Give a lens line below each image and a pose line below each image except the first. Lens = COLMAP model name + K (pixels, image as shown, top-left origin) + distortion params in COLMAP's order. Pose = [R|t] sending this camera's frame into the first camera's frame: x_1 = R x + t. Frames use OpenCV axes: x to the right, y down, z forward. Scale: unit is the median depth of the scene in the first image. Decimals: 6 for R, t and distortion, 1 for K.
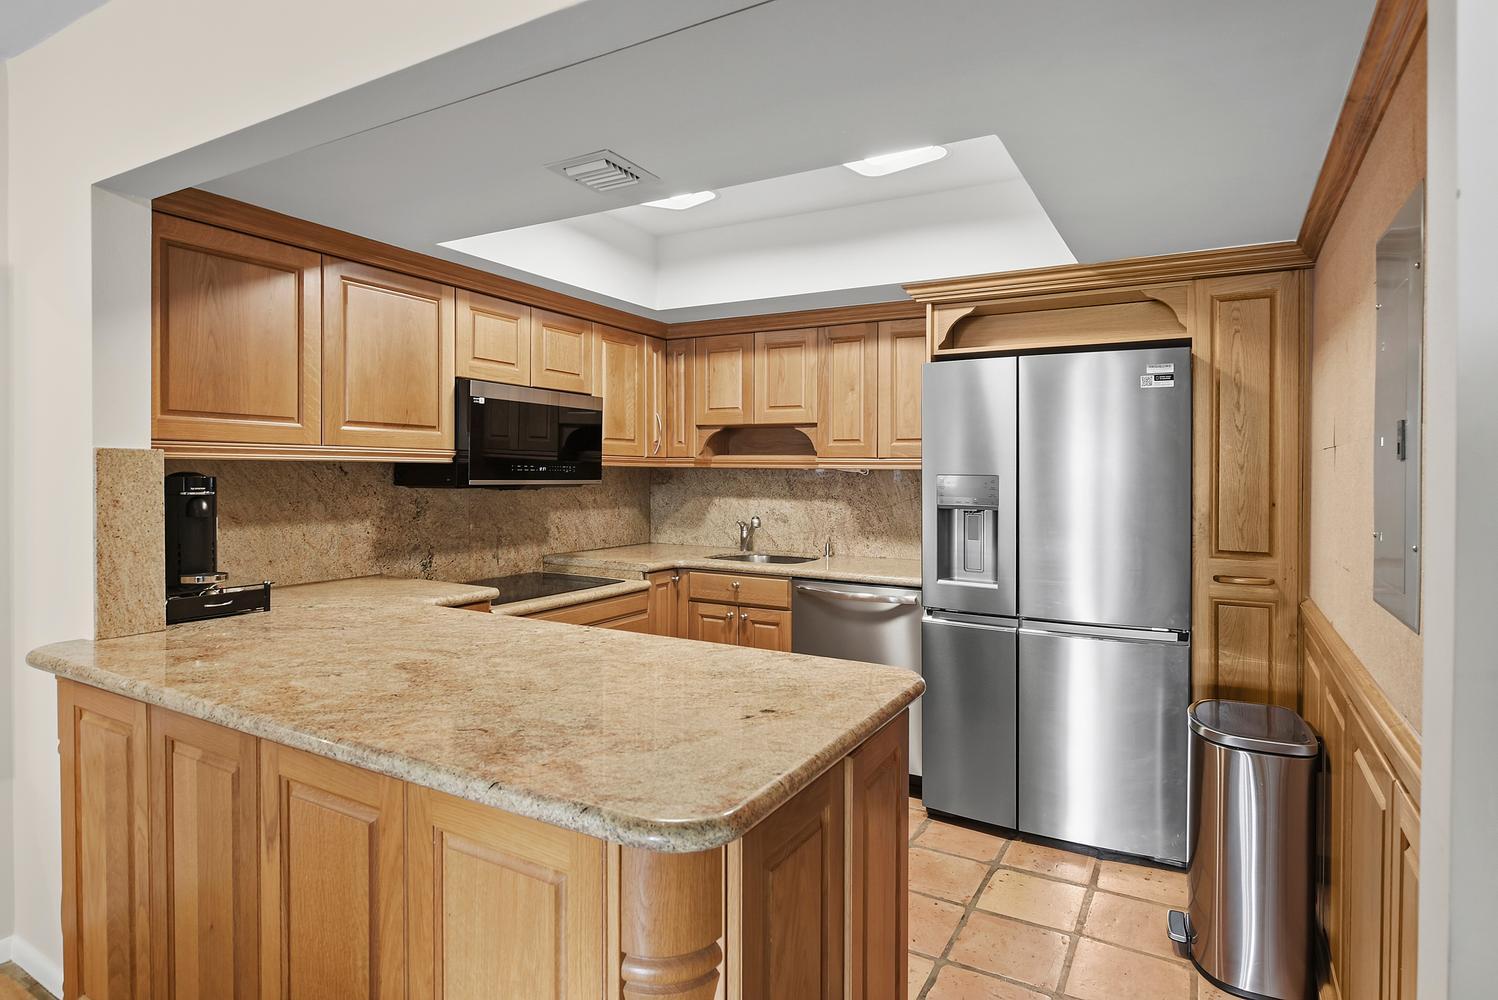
lens RADIAL K [[803.2, 0, 749.3], [0, 803.2, 464.1], [0, 0, 1]] dist [-0.004203, 0.001817]
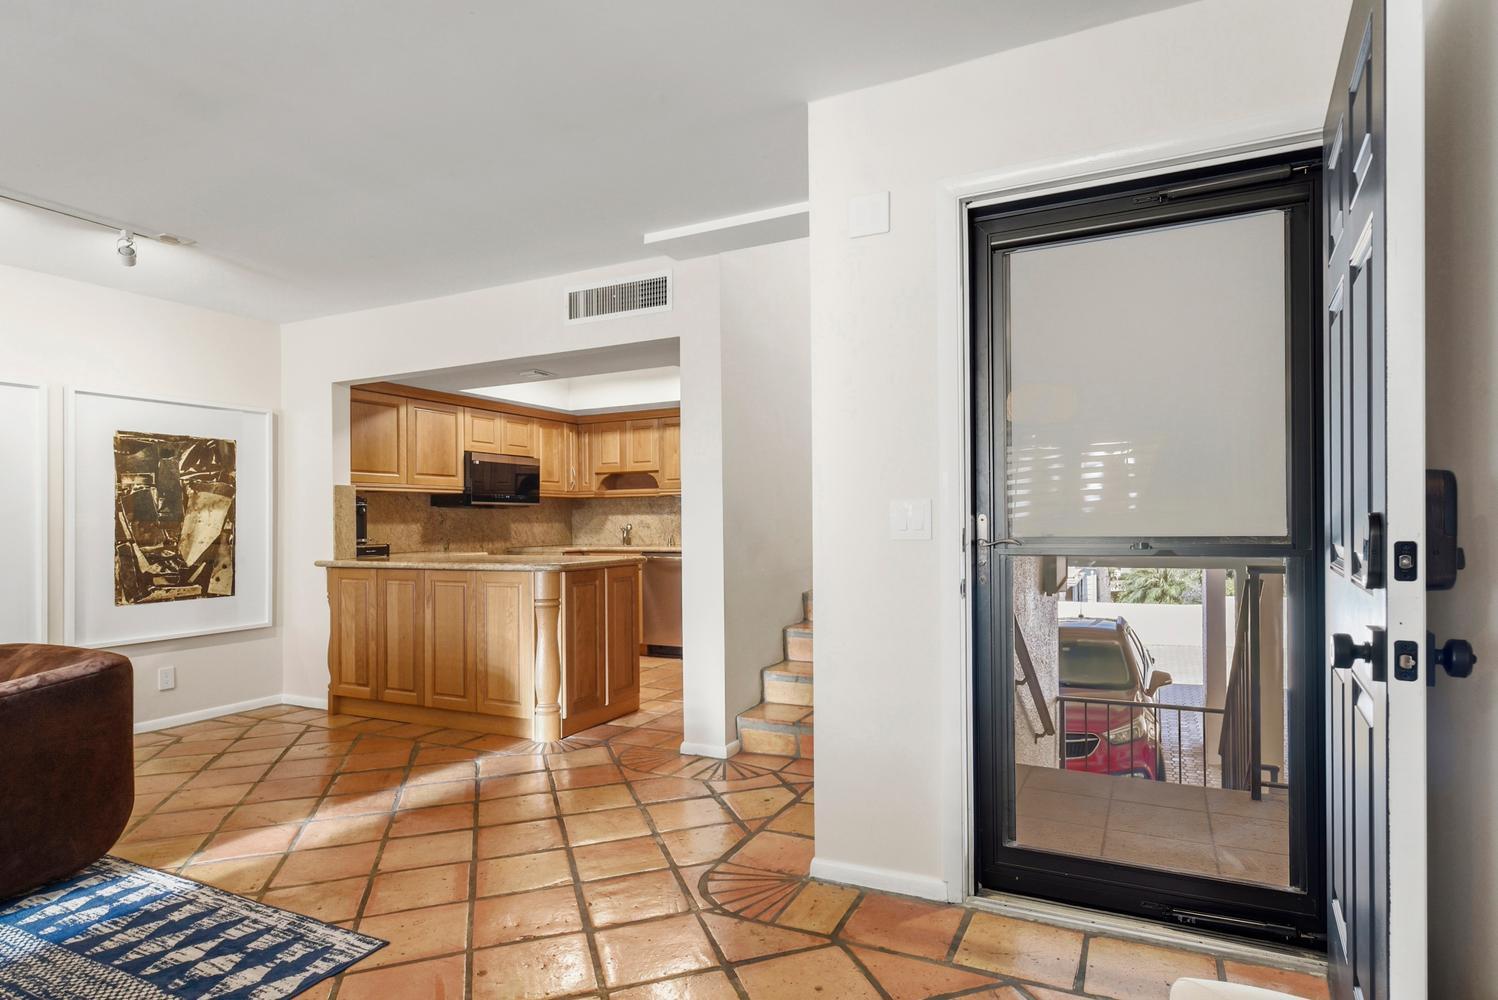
lens RADIAL K [[803.2, 0, 750.4], [0, 803.2, 465.1], [0, 0, 1]] dist [-0.004203, 0.001817]
pose [[0.998212, -0.019965, 0.056344, 0.220399], [0.023309, 0.997966, -0.059328, 0.059041], [-0.055045, 0.060535, 0.996647, -0.971703]]
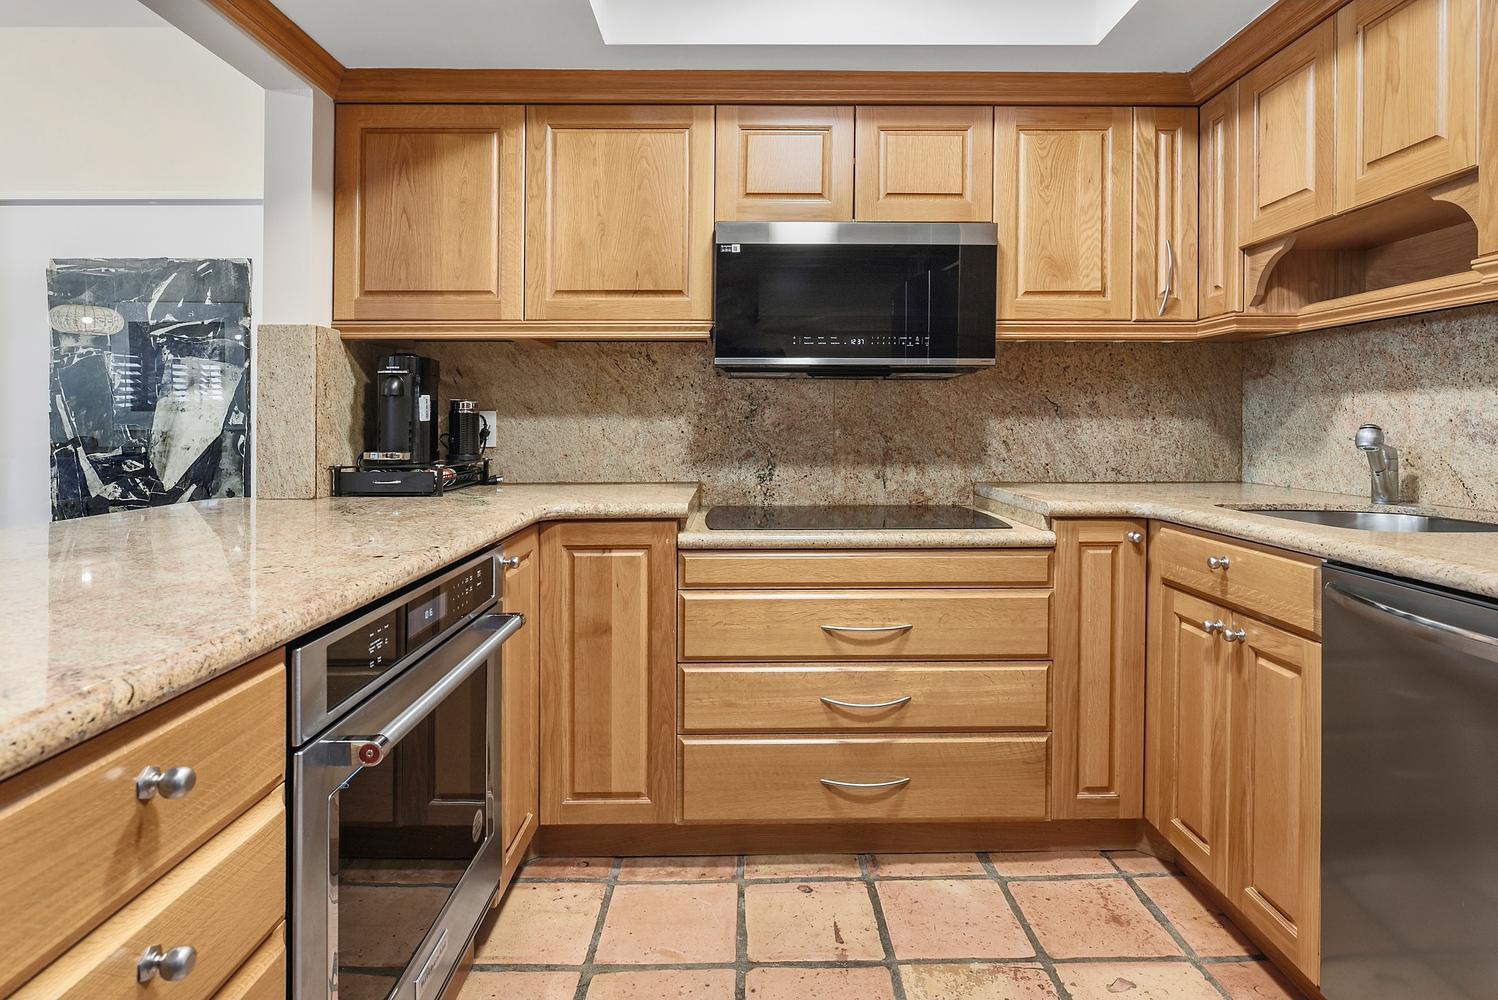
lens RADIAL K [[803.2, 0, 741.1], [0, 803.2, 427.8], [0, 0, 1]] dist [-0.004203, 0.001817]
pose [[0.495675, -0.004915, -0.868494, 0.277853], [0.016033, 0.999865, 0.003492, 0.074883], [0.868360, -0.015655, 0.495688, 0.597147]]
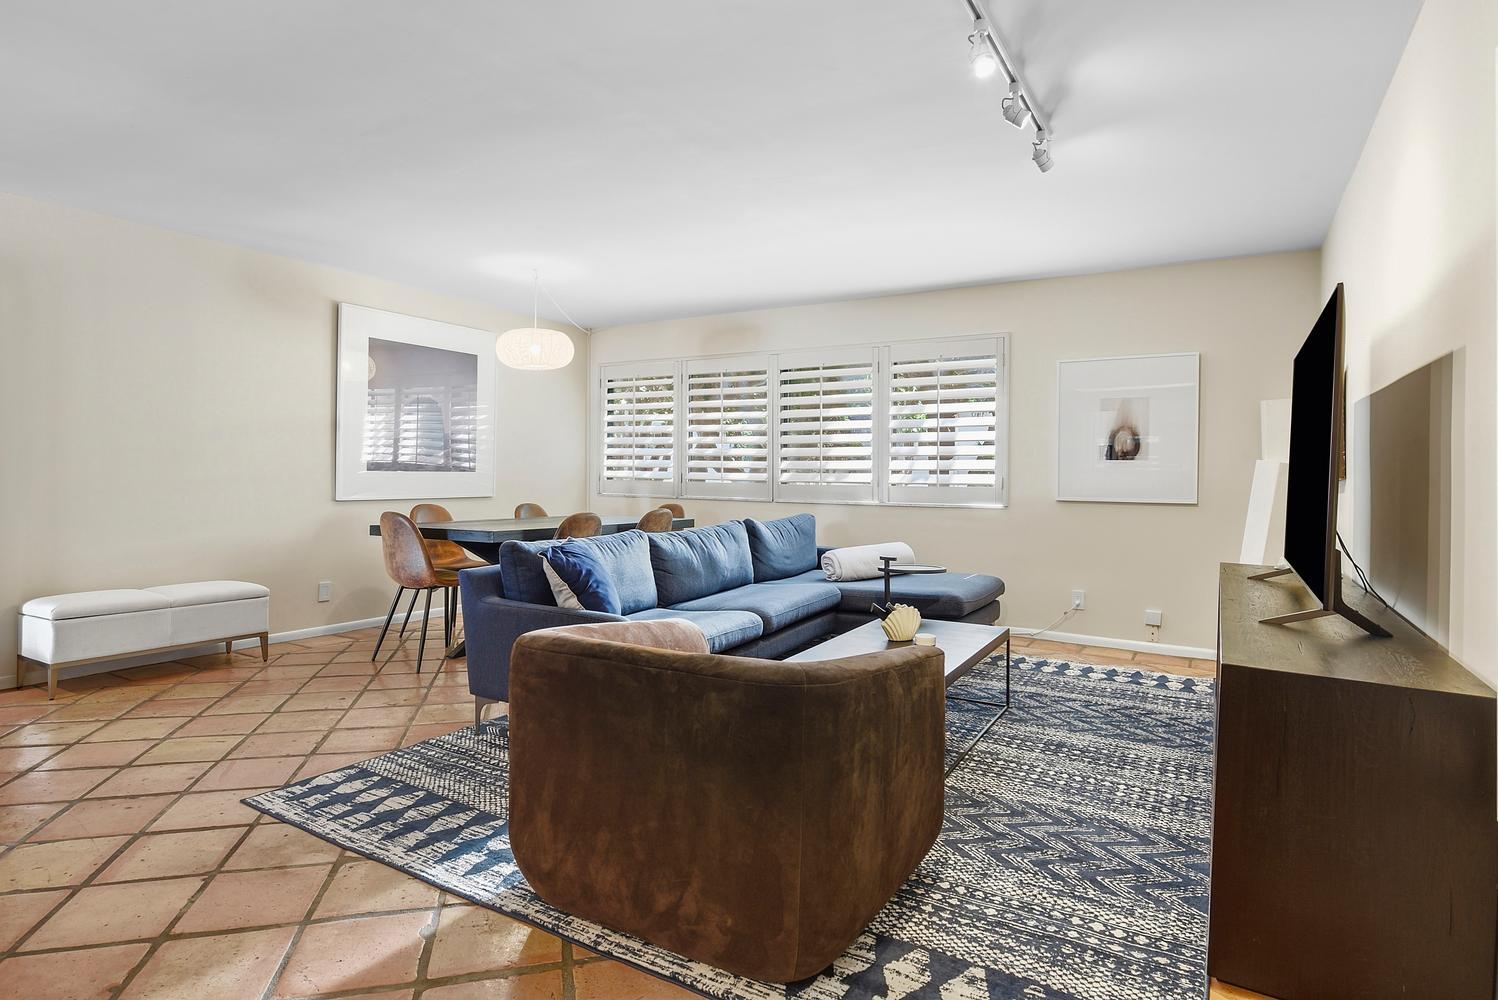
lens RADIAL K [[803.2, 0, 751.1], [0, 803.2, 484.3], [0, 0, 1]] dist [-0.004203, 0.001817]
pose [[-0.999661, -0.022148, 0.013707, -0.524200], [-0.022224, 0.999738, -0.005440, 0.075886], [-0.013583, -0.005743, -0.999891, 0.448794]]
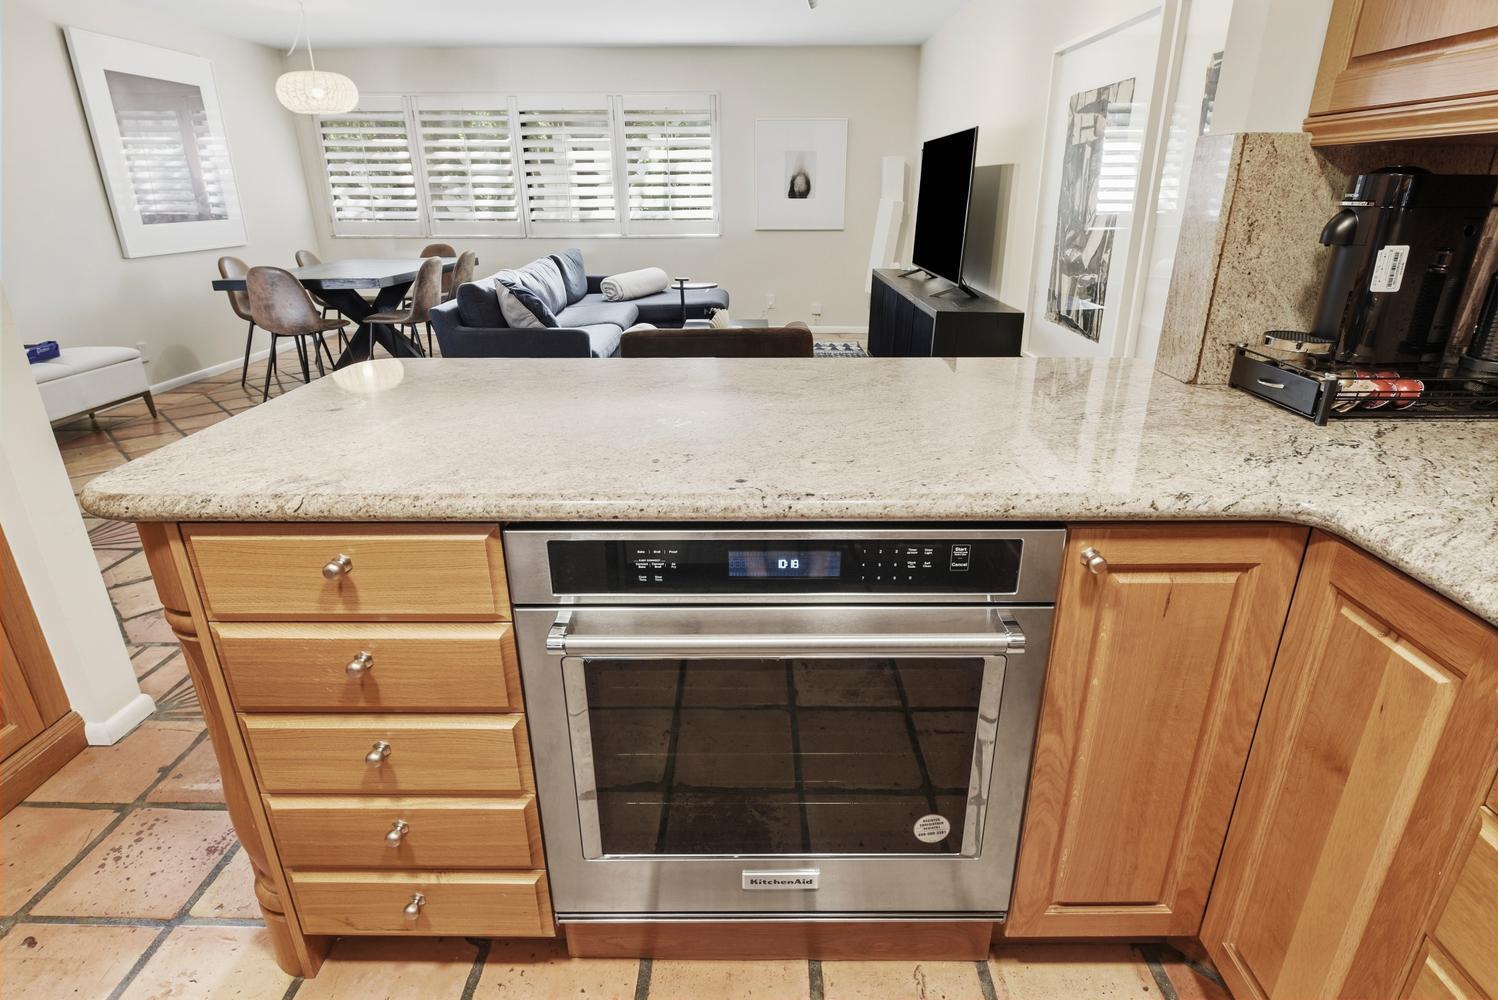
lens RADIAL K [[803.2, 0, 760.2], [0, 803.2, 513.8], [0, 0, 1]] dist [-0.004203, 0.001817]
pose [[-0.873218, 0.175646, -0.454575, 0.025360], [0.001784, 0.933934, 0.357441, 0.027377], [0.487326, 0.311313, -0.815841, 0.908836]]
